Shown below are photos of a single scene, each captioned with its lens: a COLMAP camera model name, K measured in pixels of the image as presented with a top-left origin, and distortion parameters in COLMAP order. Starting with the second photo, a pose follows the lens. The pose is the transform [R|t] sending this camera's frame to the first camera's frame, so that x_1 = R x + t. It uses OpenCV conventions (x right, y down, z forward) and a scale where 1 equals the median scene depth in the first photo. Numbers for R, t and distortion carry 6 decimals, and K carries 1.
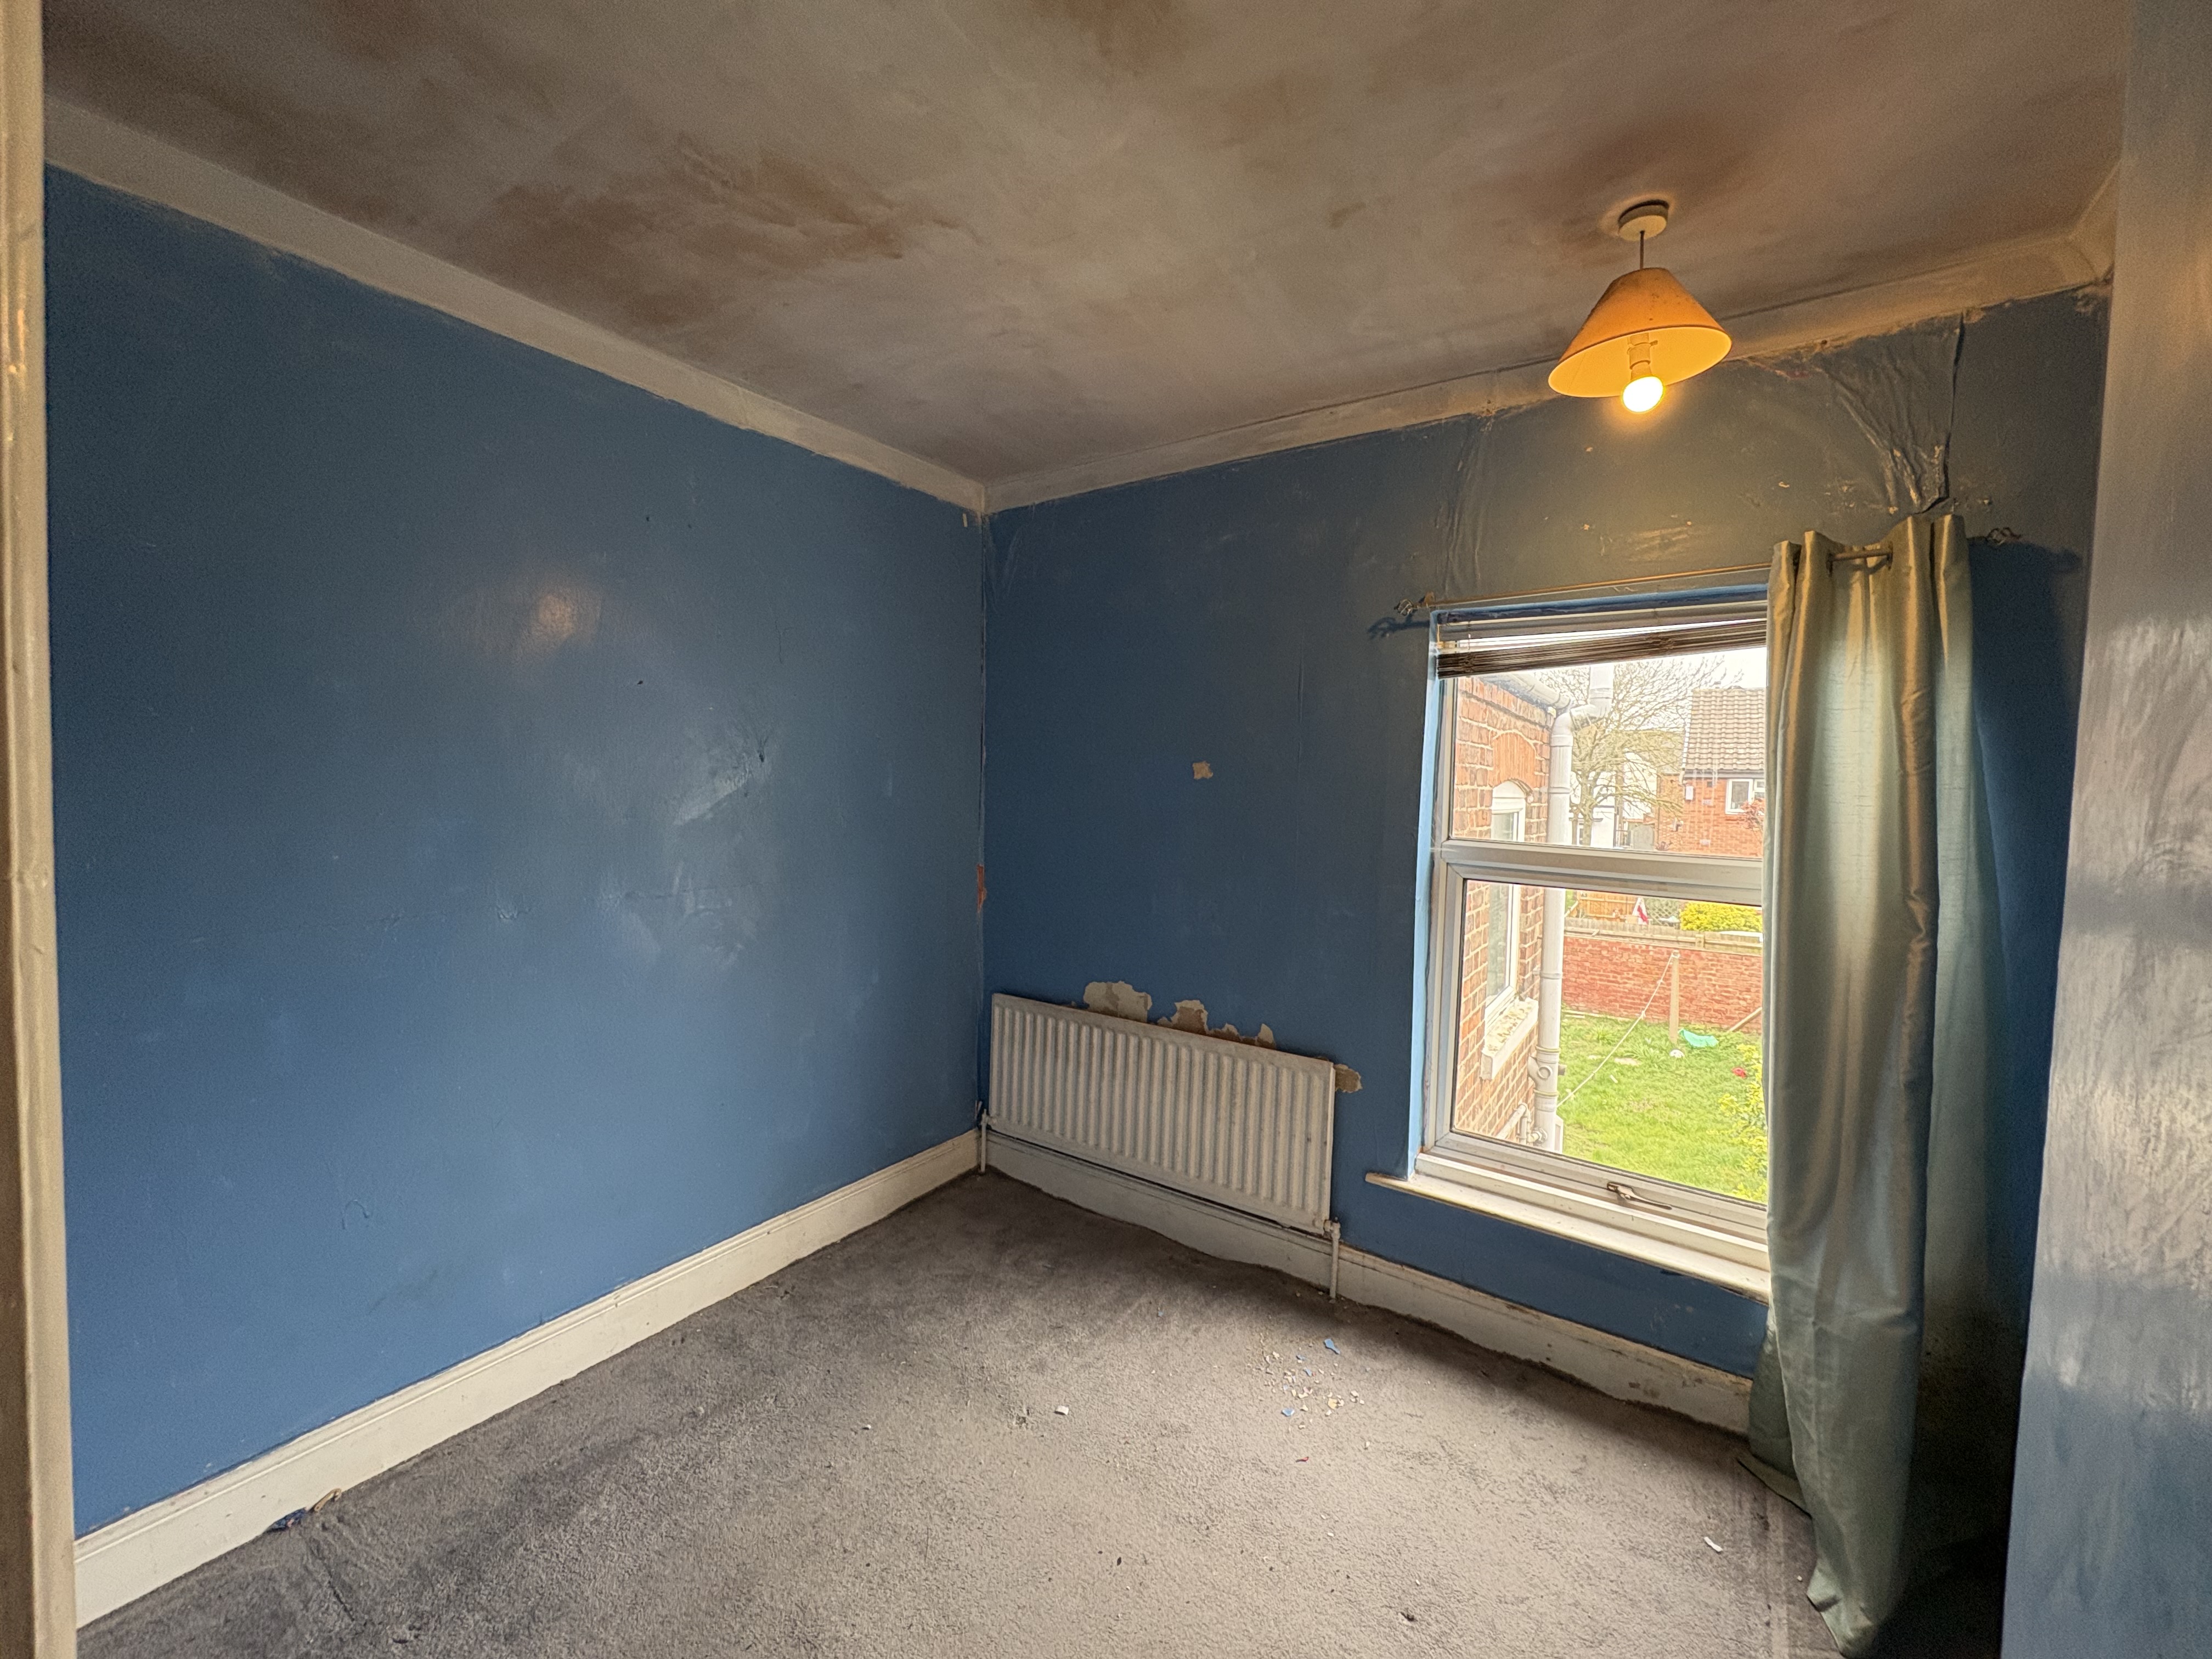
lens RADIAL K [[873.2, 0, 1101.5], [0, 873.2, 822.4], [0, 0, 1]] dist [0.000308, 0.000061]
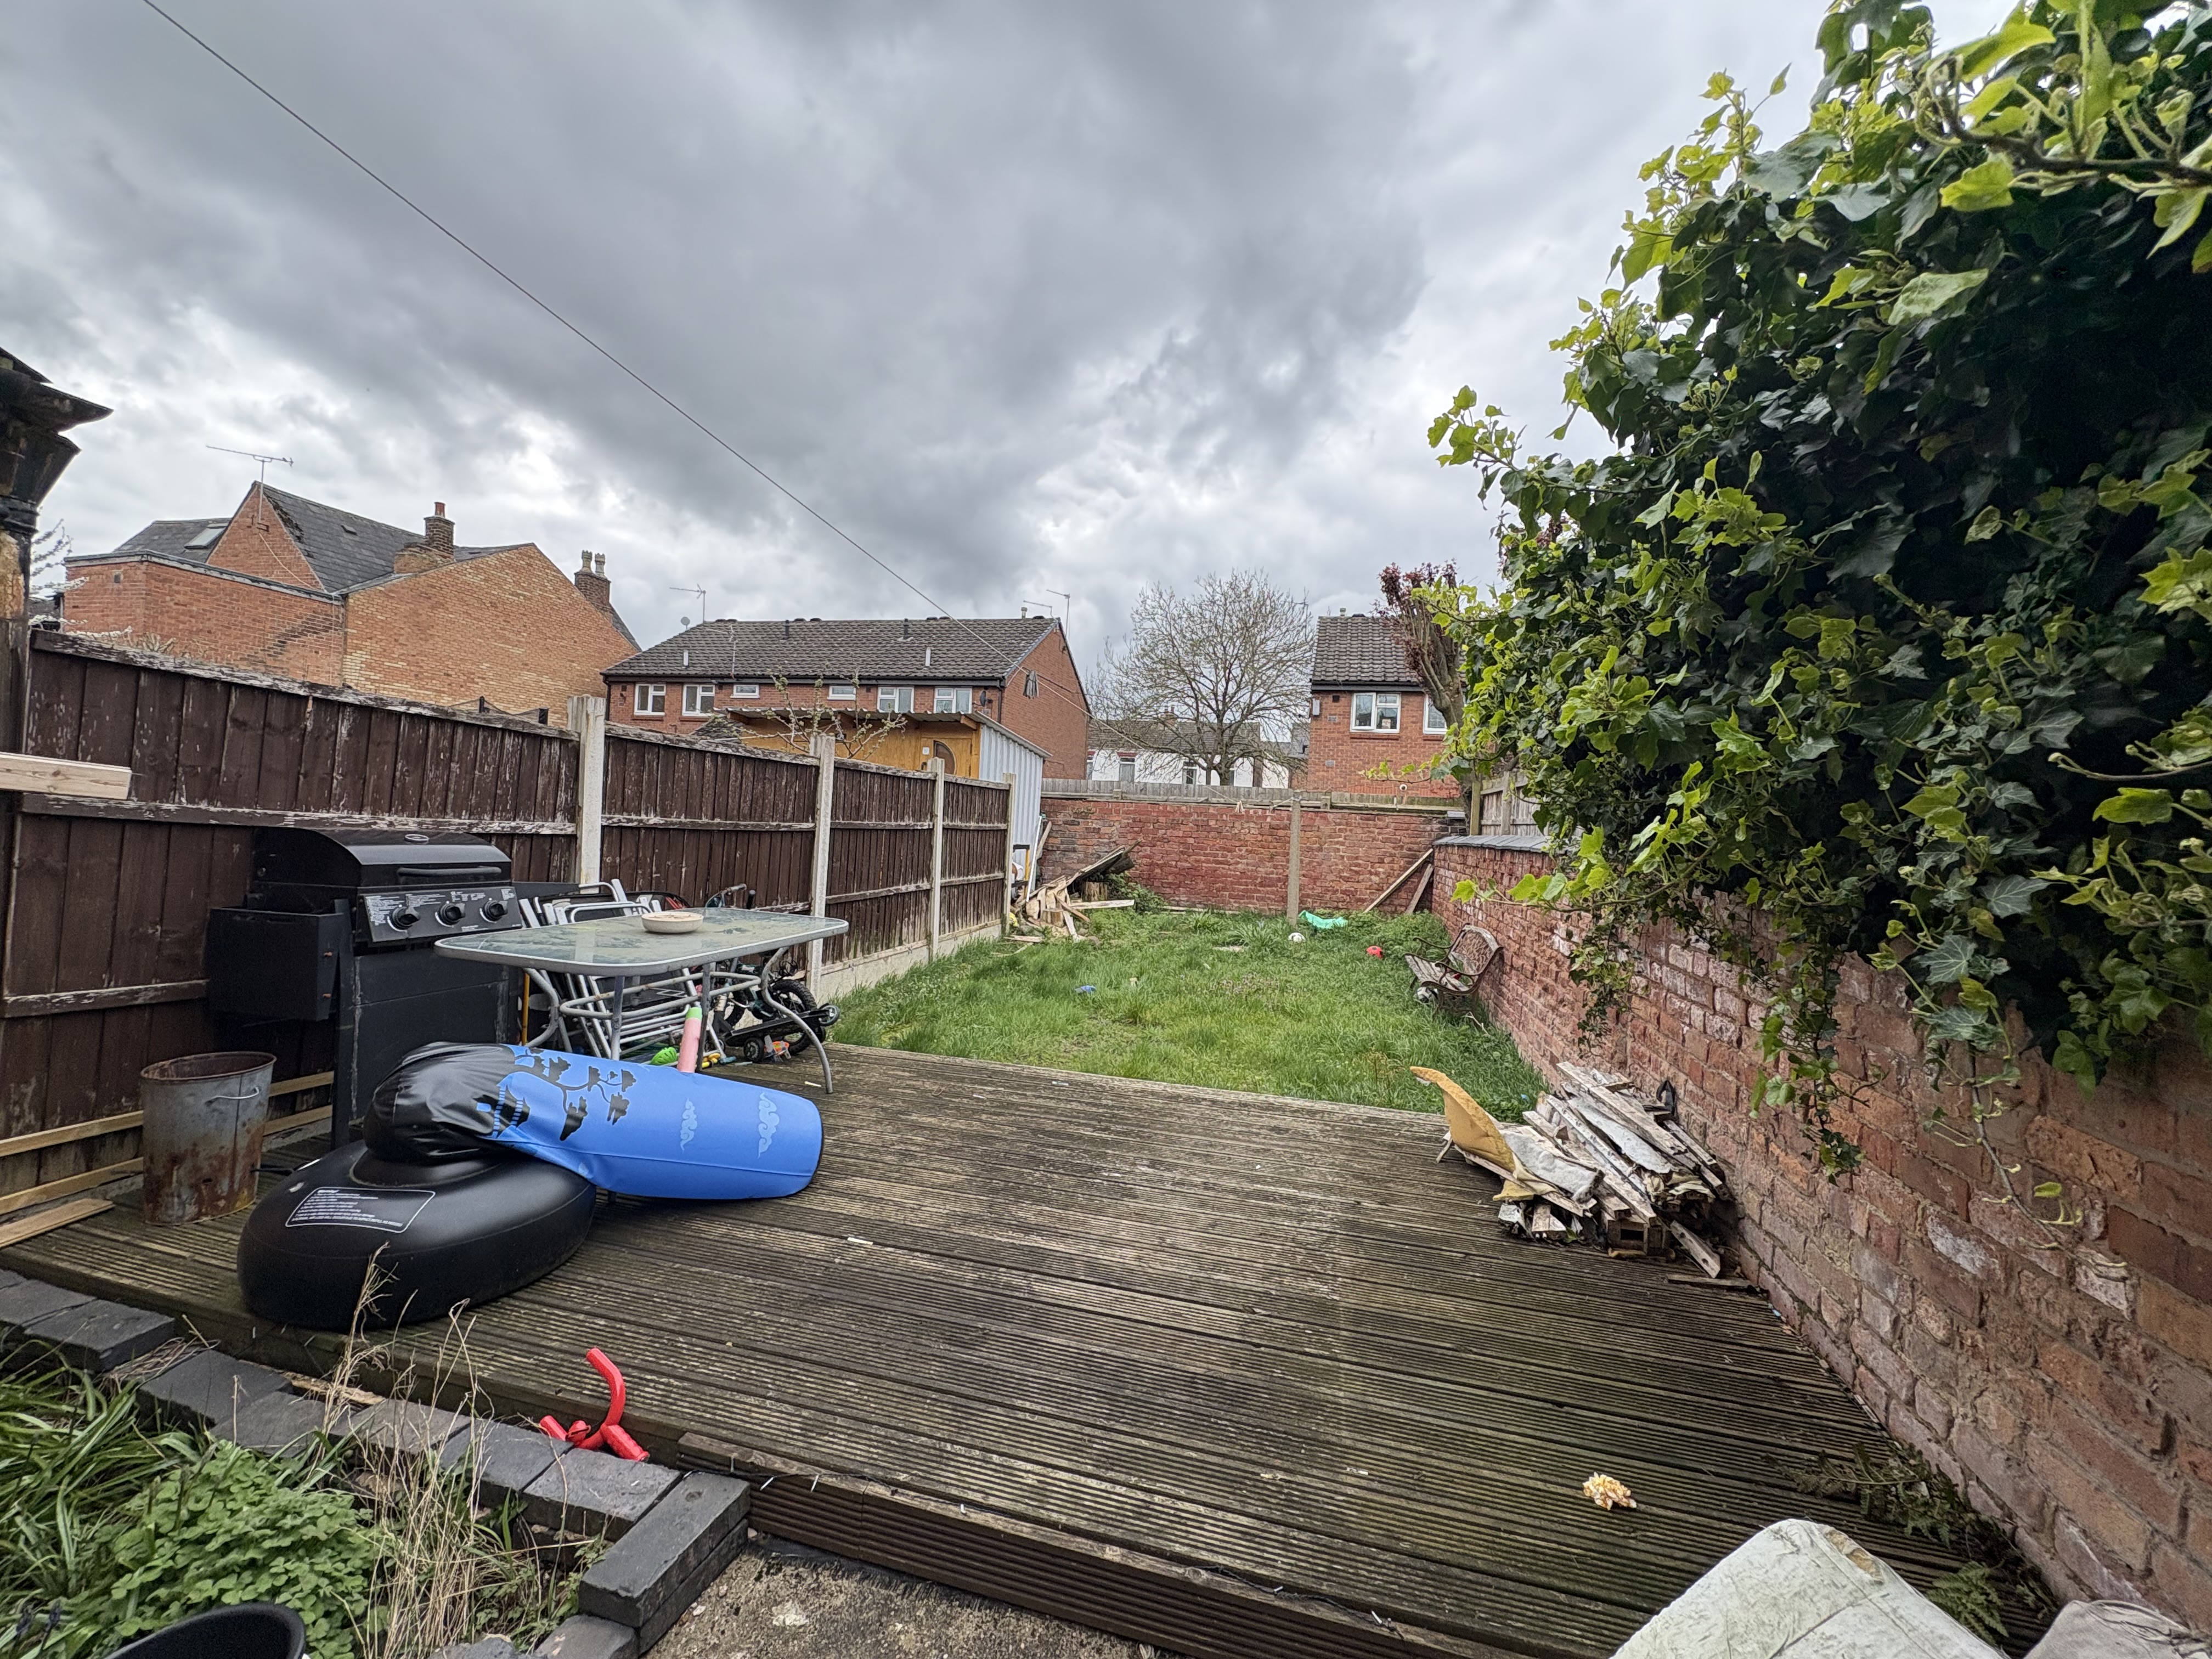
lens RADIAL K [[873.2, 0, 1107.3], [0, 873.2, 827.2], [0, 0, 1]] dist [0.000308, 0.000061]
pose [[0.936836, 0.031463, 0.348351, 0.275662], [-0.018514, 0.999010, -0.040440, 0.202932], [-0.349279, 0.031436, 0.936491, 0.403361]]
